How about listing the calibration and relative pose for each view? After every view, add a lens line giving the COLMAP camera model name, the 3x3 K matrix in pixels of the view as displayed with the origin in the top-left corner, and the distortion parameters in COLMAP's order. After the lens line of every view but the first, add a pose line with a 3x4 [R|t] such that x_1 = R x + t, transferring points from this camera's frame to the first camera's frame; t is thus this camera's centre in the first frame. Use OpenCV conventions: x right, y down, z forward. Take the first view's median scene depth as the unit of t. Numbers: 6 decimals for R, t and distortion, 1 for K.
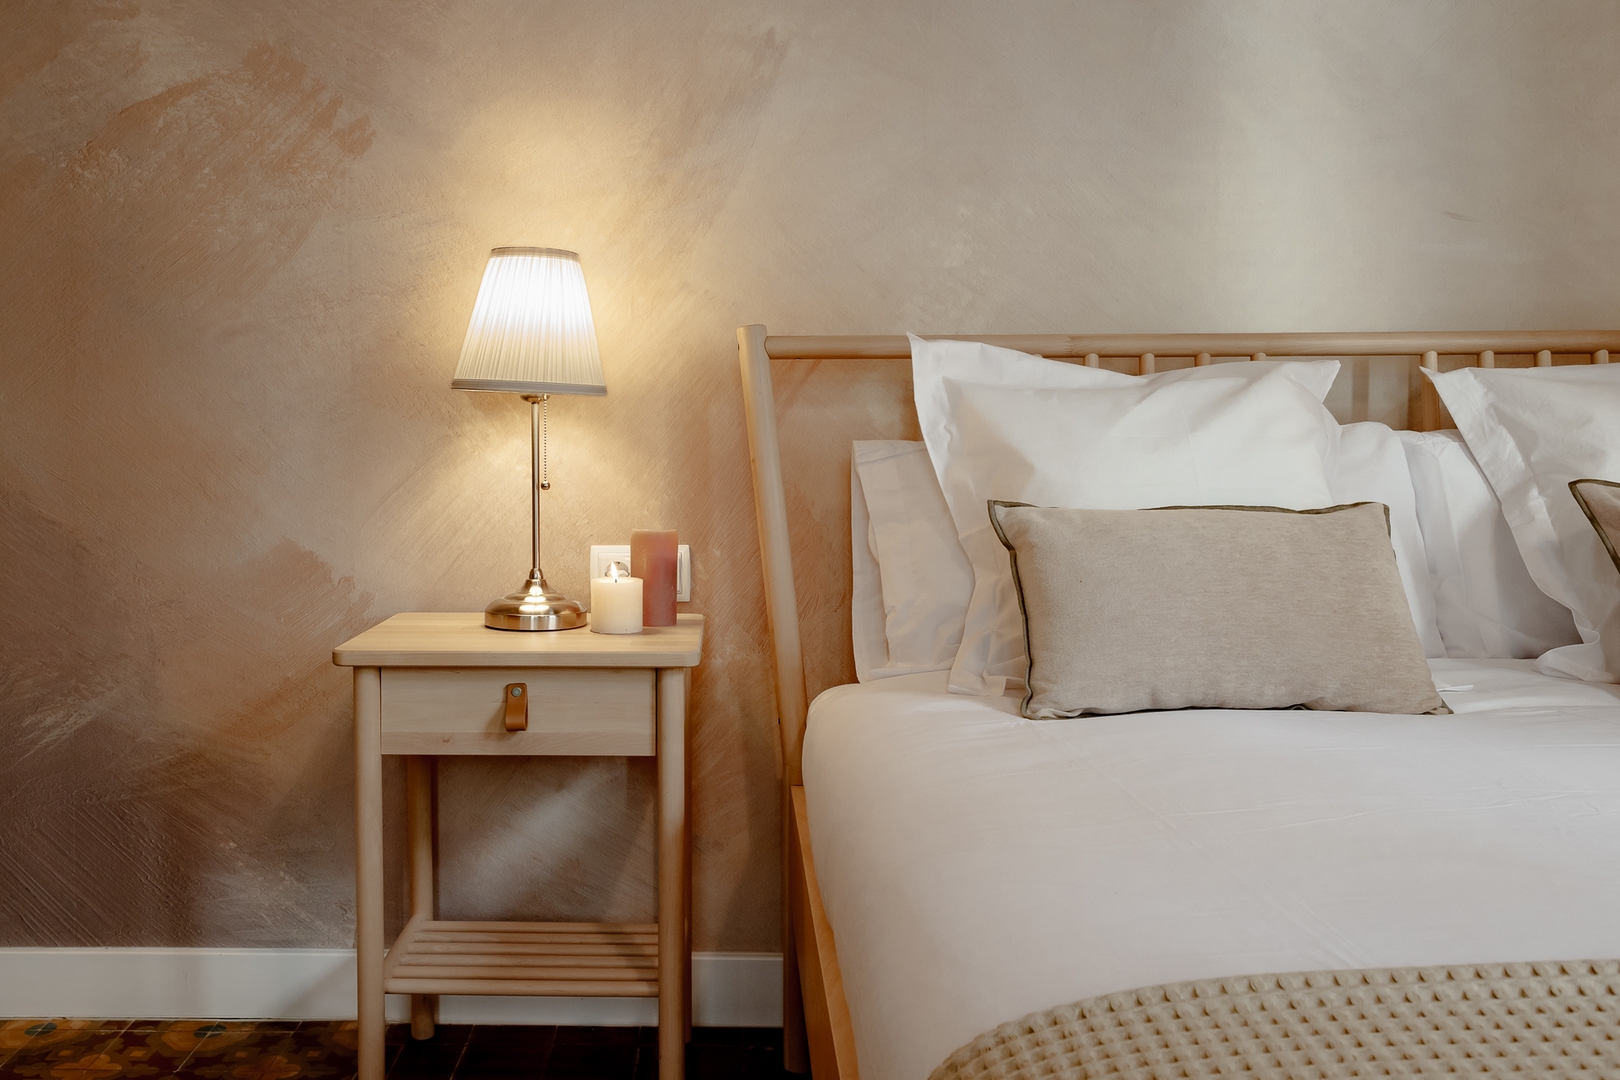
lens RADIAL K [[1460.1, 0, 816.7], [0, 1460.1, 446.9], [0, 0, 1]] dist [-0.003338, 0.002121]
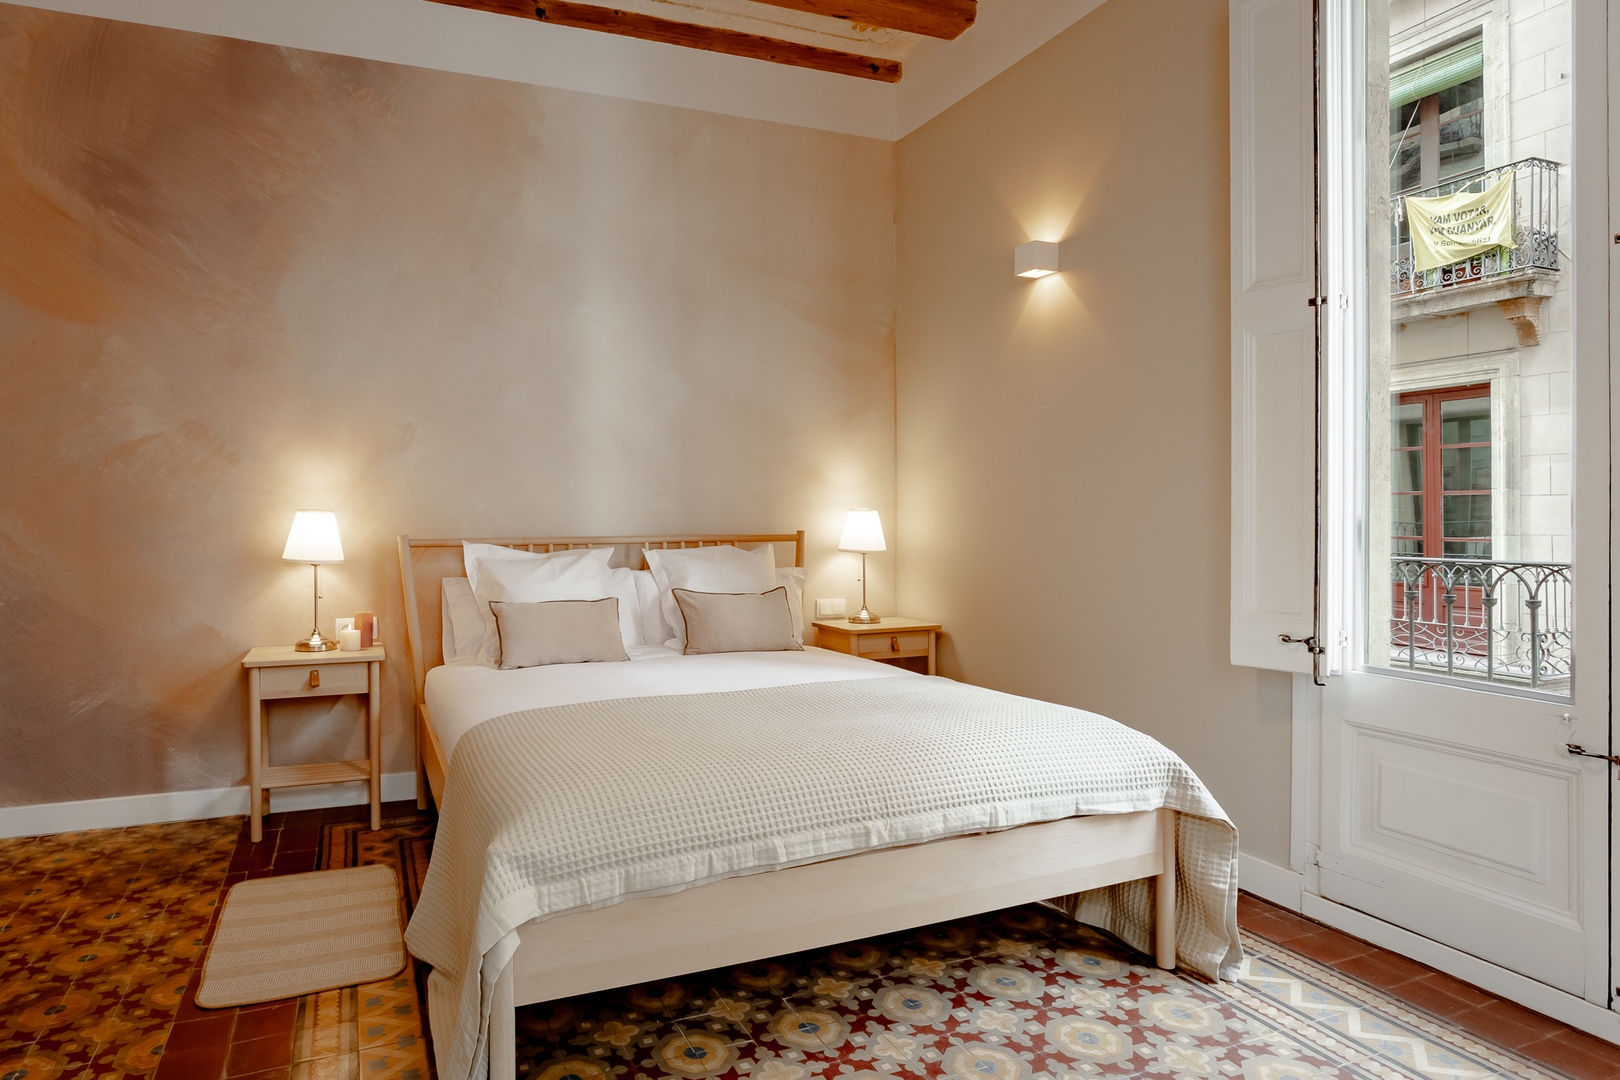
lens RADIAL K [[844.7, 0, 711.3], [0, 844.7, 521.0], [0, 0, 1]] dist [-0.004097, 0.000277]
pose [[0.946073, -0.001960, 0.323946, -0.010878], [0.010140, 0.999671, -0.023566, -0.065888], [-0.323794, 0.025580, 0.945782, -0.654251]]
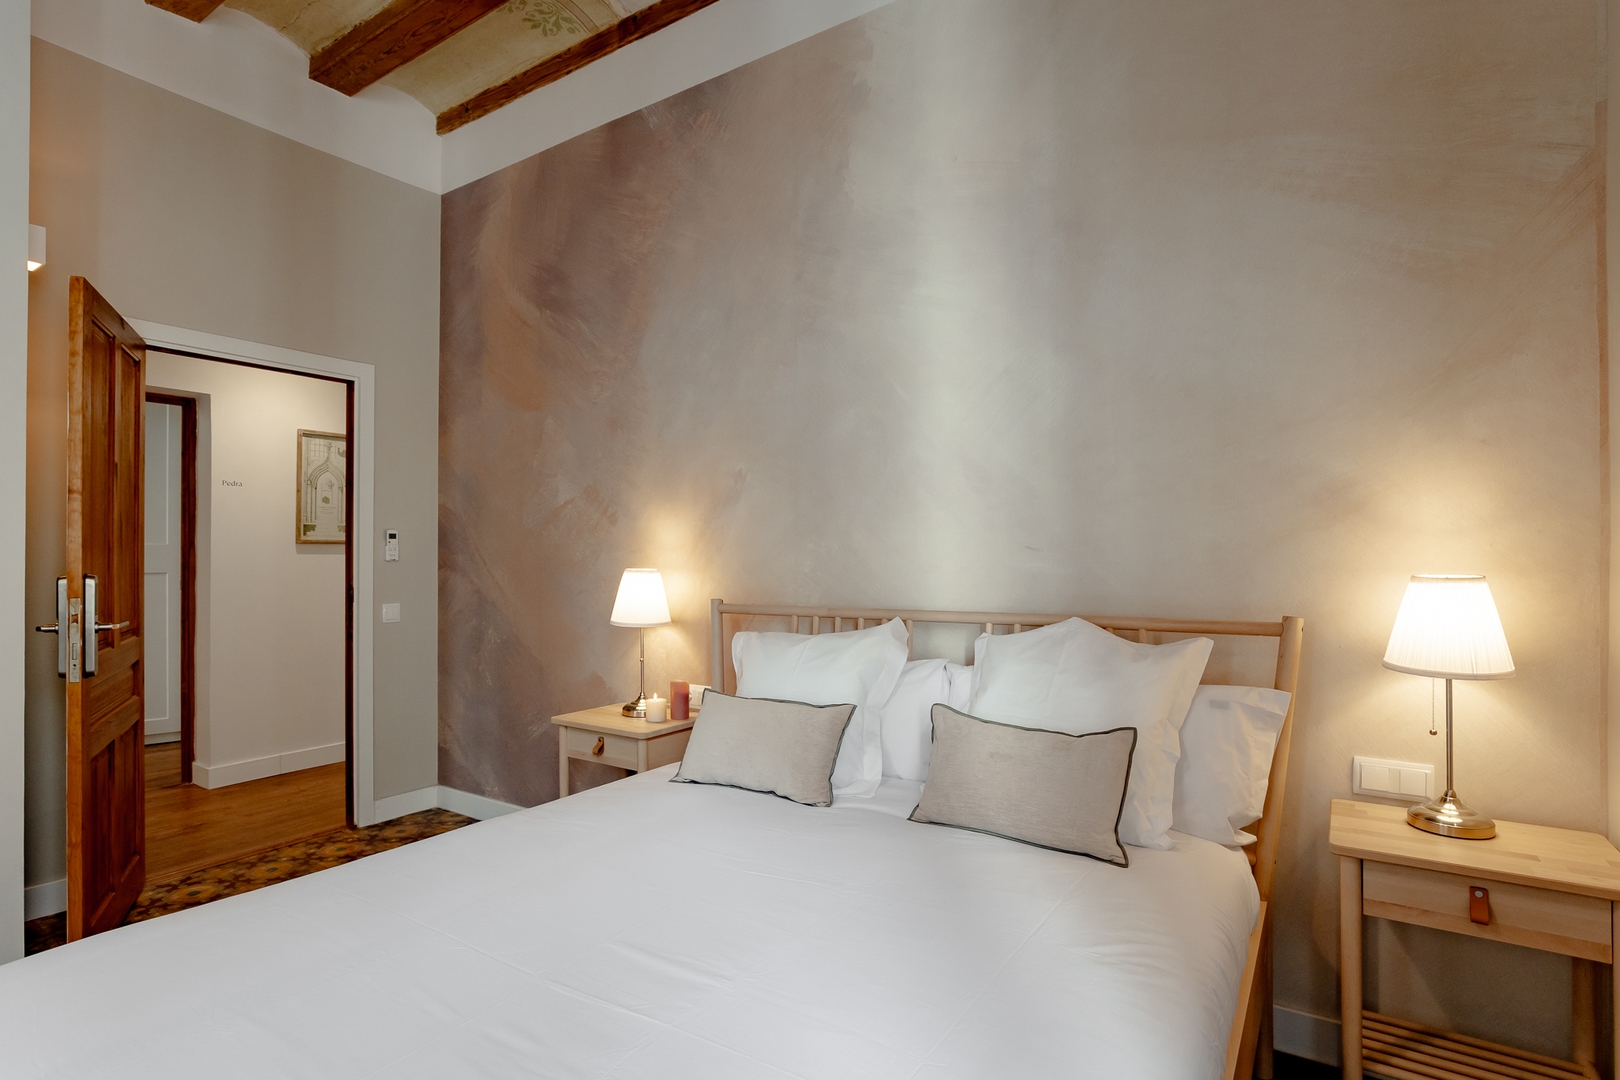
lens RADIAL K [[818.5, 0, 768.8], [0, 818.5, 555.4], [0, 0, 1]] dist [-0.028655, 0.014245]
pose [[0.834127, 0.000276, -0.551572, 0.757562], [-0.017058, 0.999534, -0.025296, -0.119865], [0.551308, 0.030509, 0.833744, -0.065421]]
